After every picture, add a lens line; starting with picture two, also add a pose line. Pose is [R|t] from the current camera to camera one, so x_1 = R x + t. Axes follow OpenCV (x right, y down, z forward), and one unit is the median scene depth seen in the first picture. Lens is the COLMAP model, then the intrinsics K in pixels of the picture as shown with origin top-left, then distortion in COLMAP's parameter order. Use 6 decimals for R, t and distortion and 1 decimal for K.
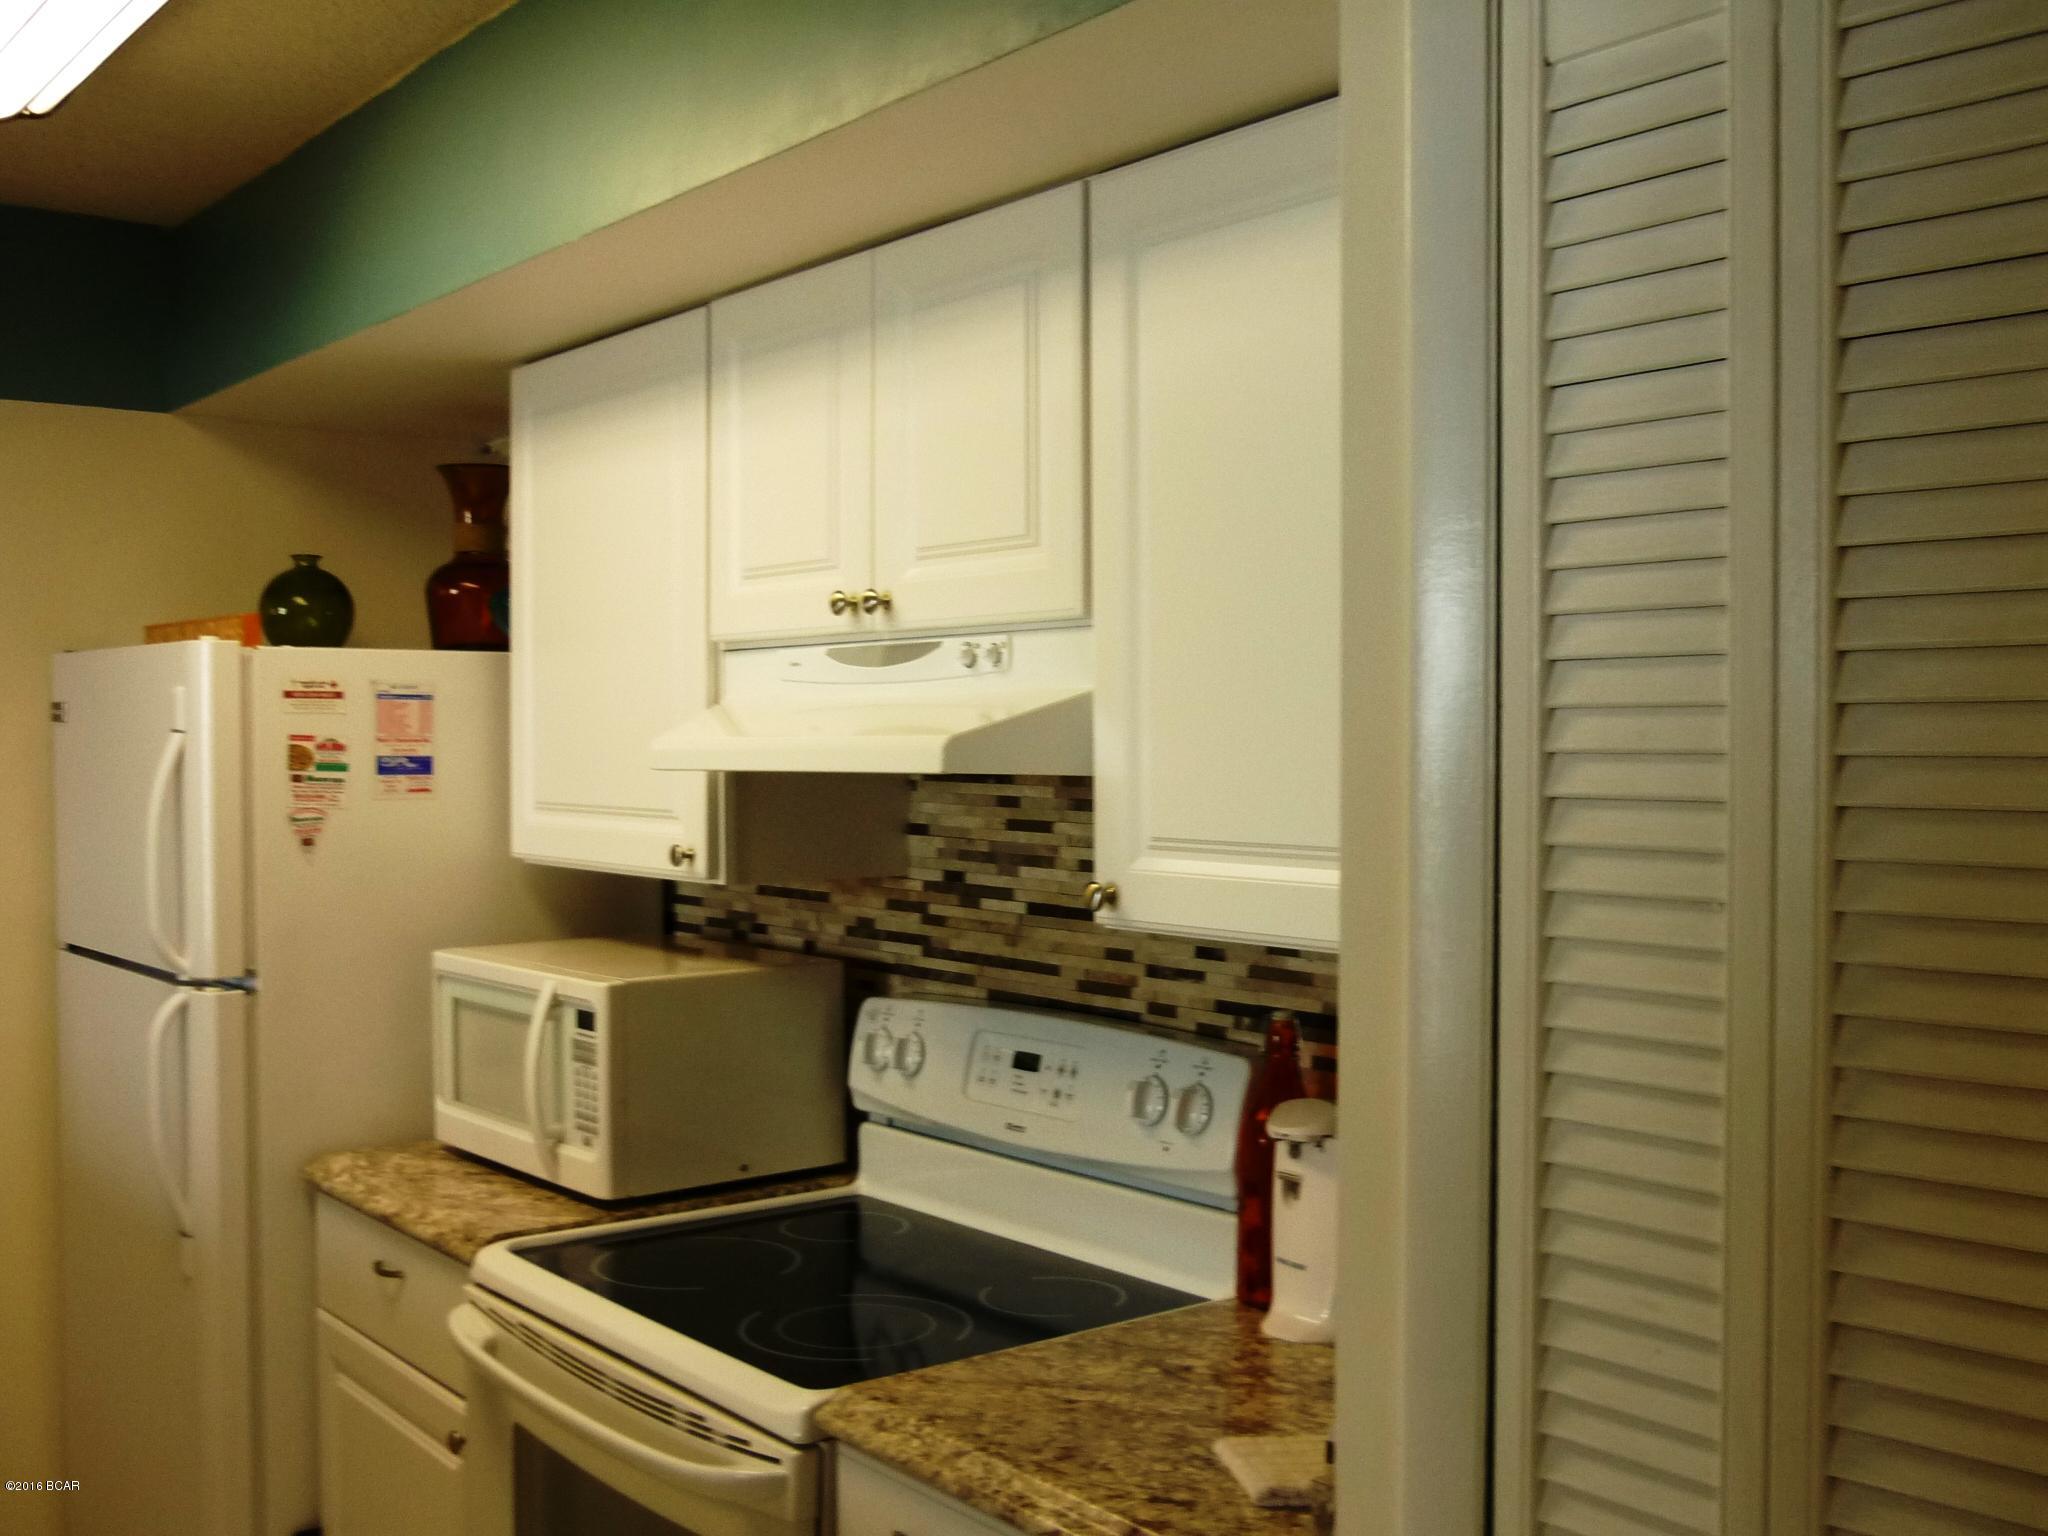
lens RADIAL K [[2006.3, 0, 1026.1], [0, 2006.3, 776.2], [0, 0, 1]] dist [-0.011262, 0.000000]
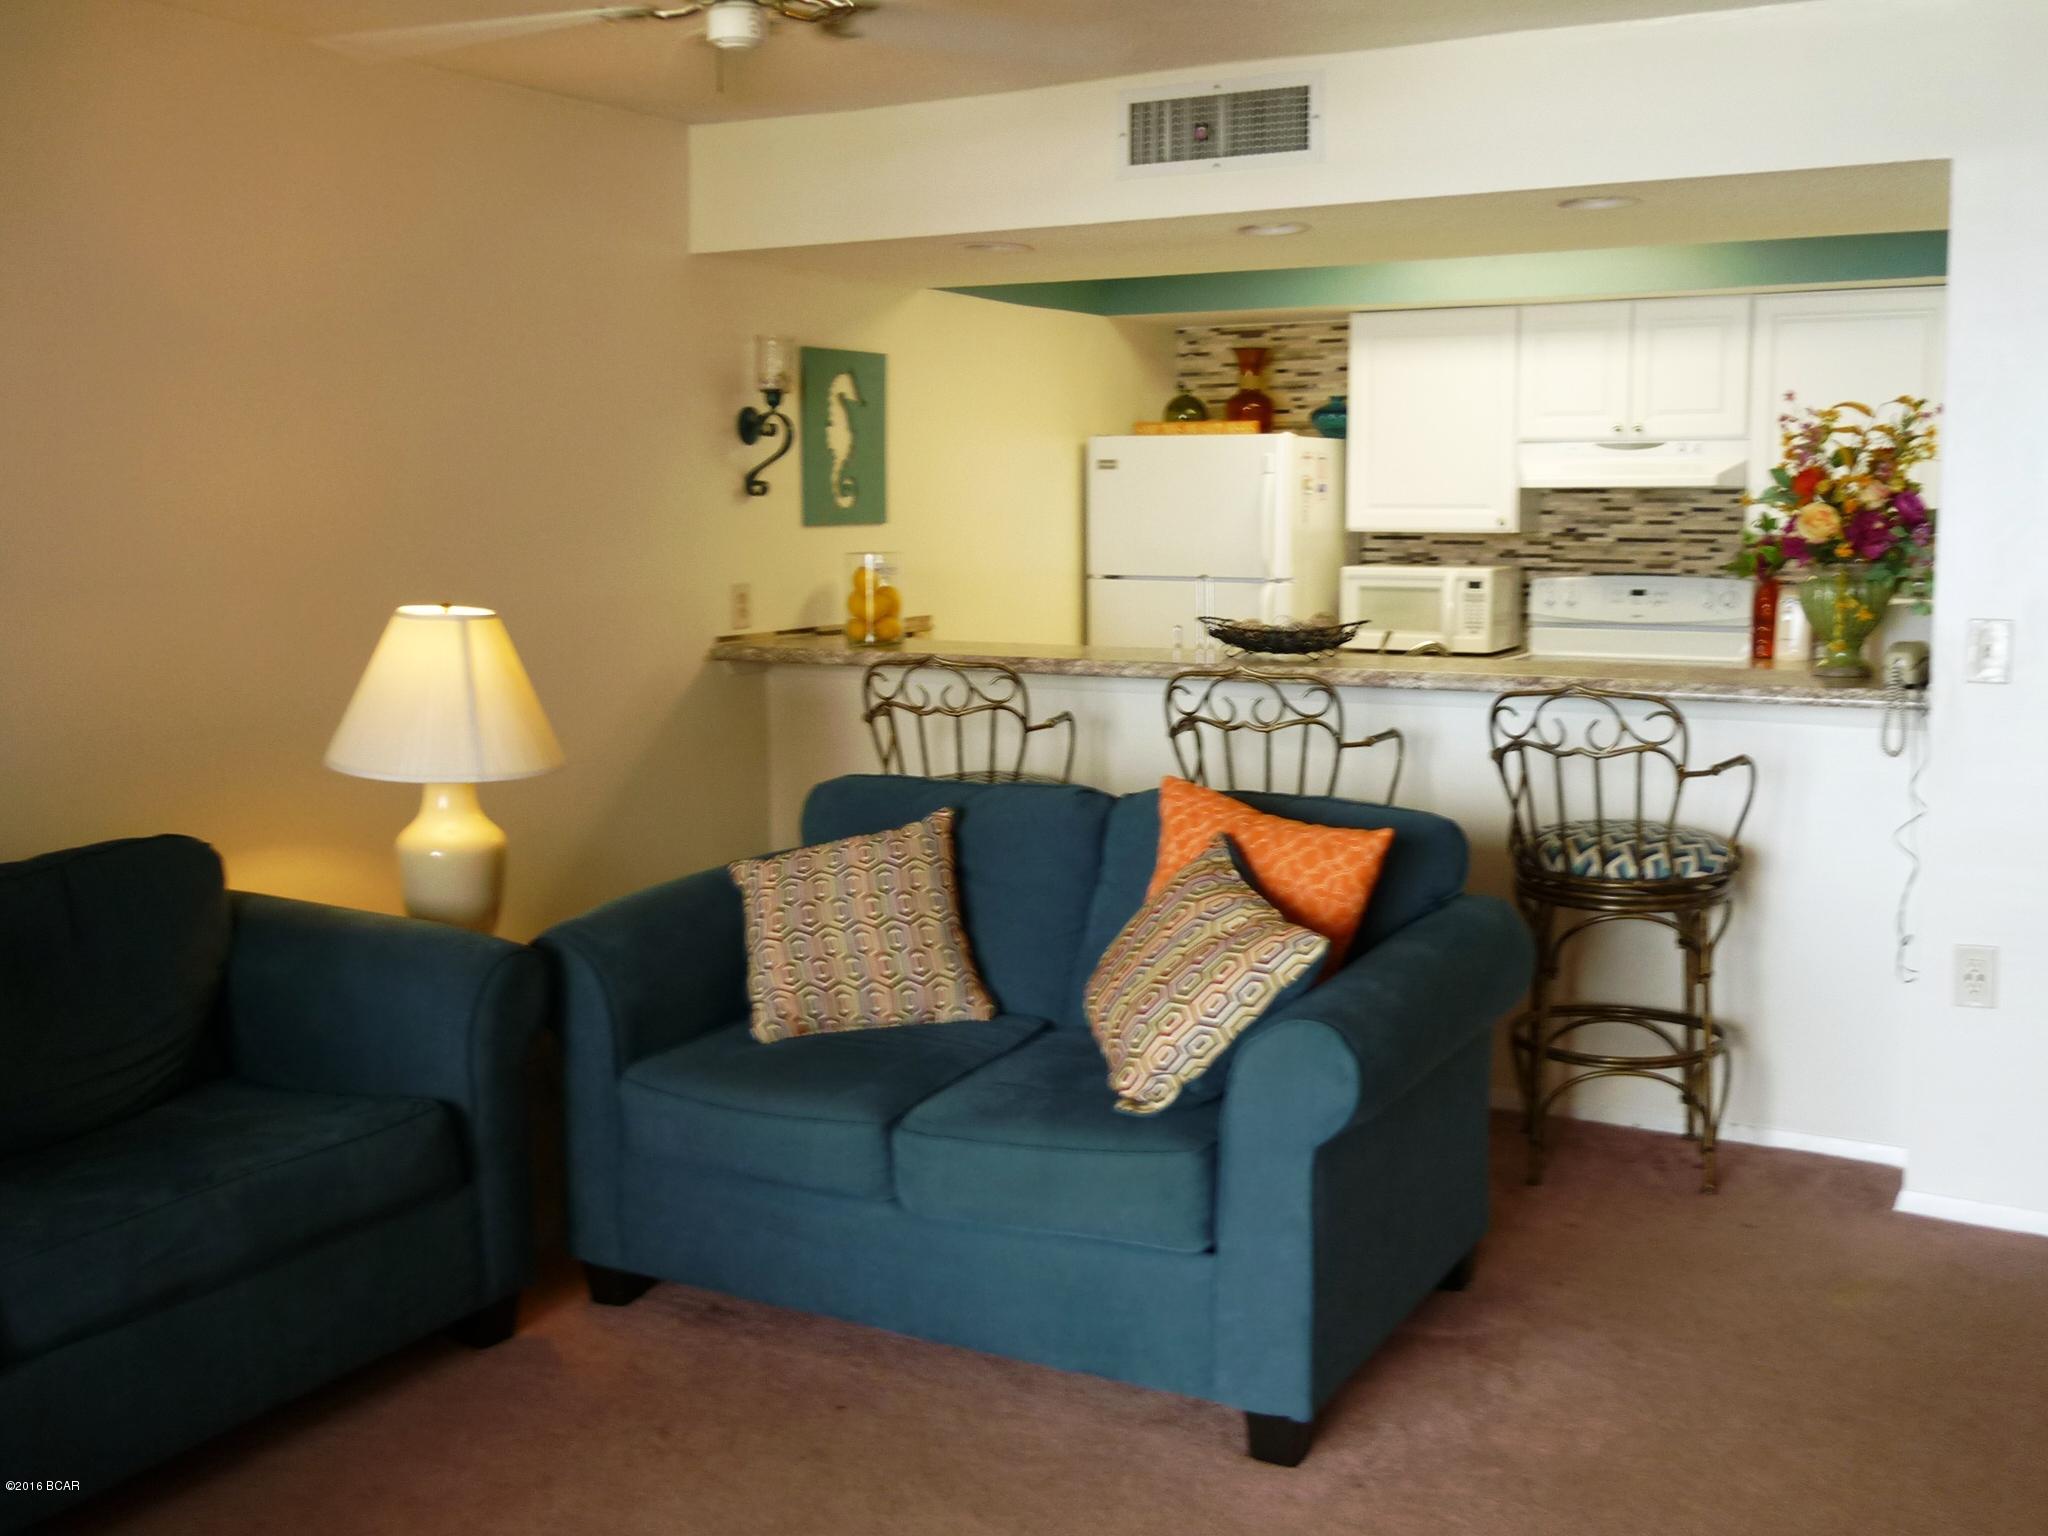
lens RADIAL K [[2006.3, 0, 1022.9], [0, 2006.3, 762.0], [0, 0, 1]] dist [-0.011262, 0.000000]
pose [[0.924772, -0.053637, 0.376723, -1.740822], [0.009465, 0.992952, 0.118139, 0.035964], [-0.380405, -0.105686, 0.918761, -1.187181]]
